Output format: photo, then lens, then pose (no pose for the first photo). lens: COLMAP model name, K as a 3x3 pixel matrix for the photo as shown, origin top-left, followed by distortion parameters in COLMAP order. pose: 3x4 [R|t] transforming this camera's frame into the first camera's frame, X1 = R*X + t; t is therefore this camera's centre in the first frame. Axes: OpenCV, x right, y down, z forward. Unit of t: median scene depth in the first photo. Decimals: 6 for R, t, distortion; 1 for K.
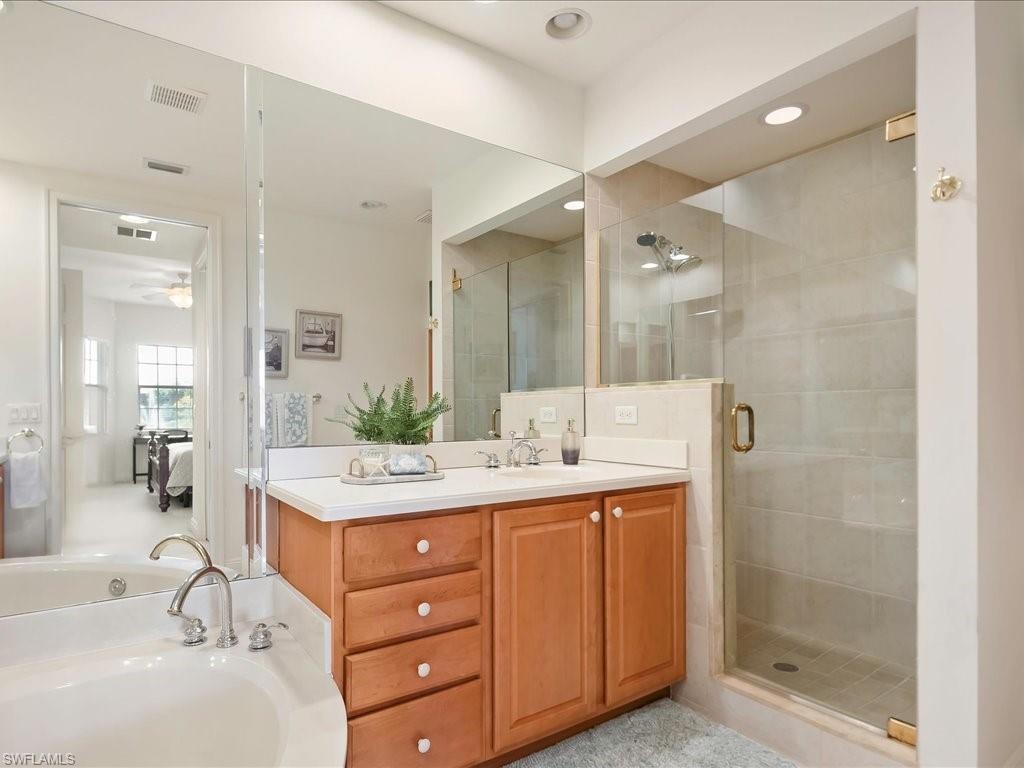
lens RADIAL K [[585.2, 0, 510.0], [0, 585.2, 408.1], [0, 0, 1]] dist [0.002571, 0.000281]
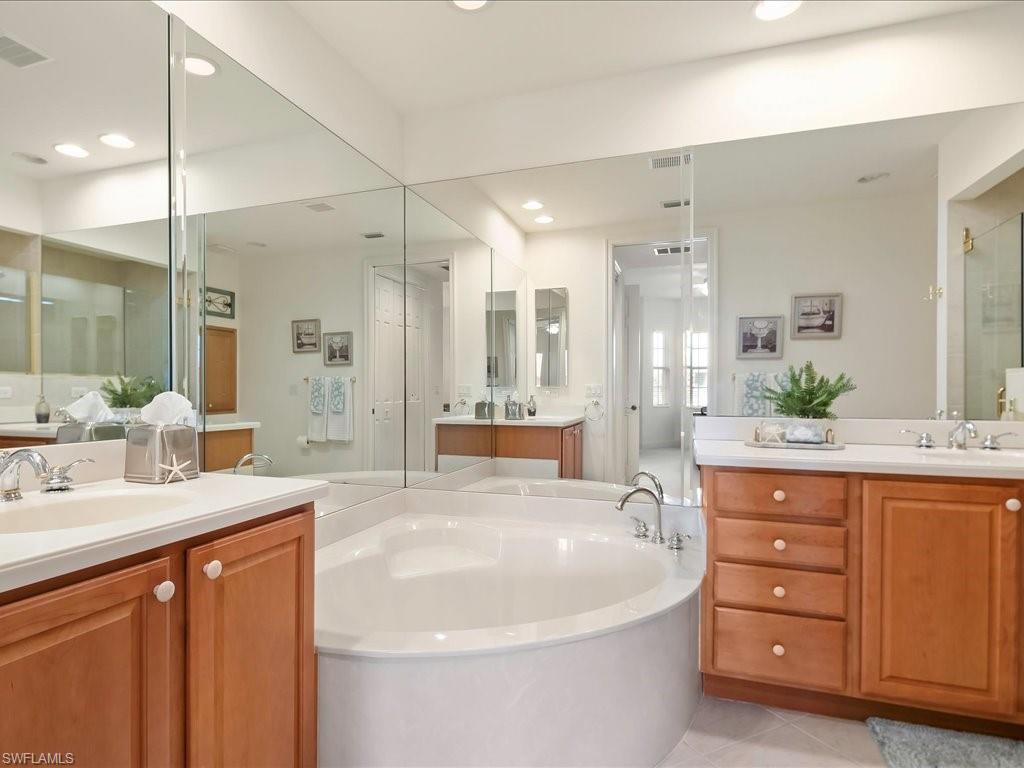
lens RADIAL K [[575.4, 0, 483.7], [0, 575.4, 381.1], [0, 0, 1]] dist [0.000344, -0.000852]
pose [[0.587342, -0.007363, -0.809305, 0.376067], [0.001654, 0.999967, -0.007897, -0.003878], [0.809337, 0.003300, 0.587335, -0.201526]]
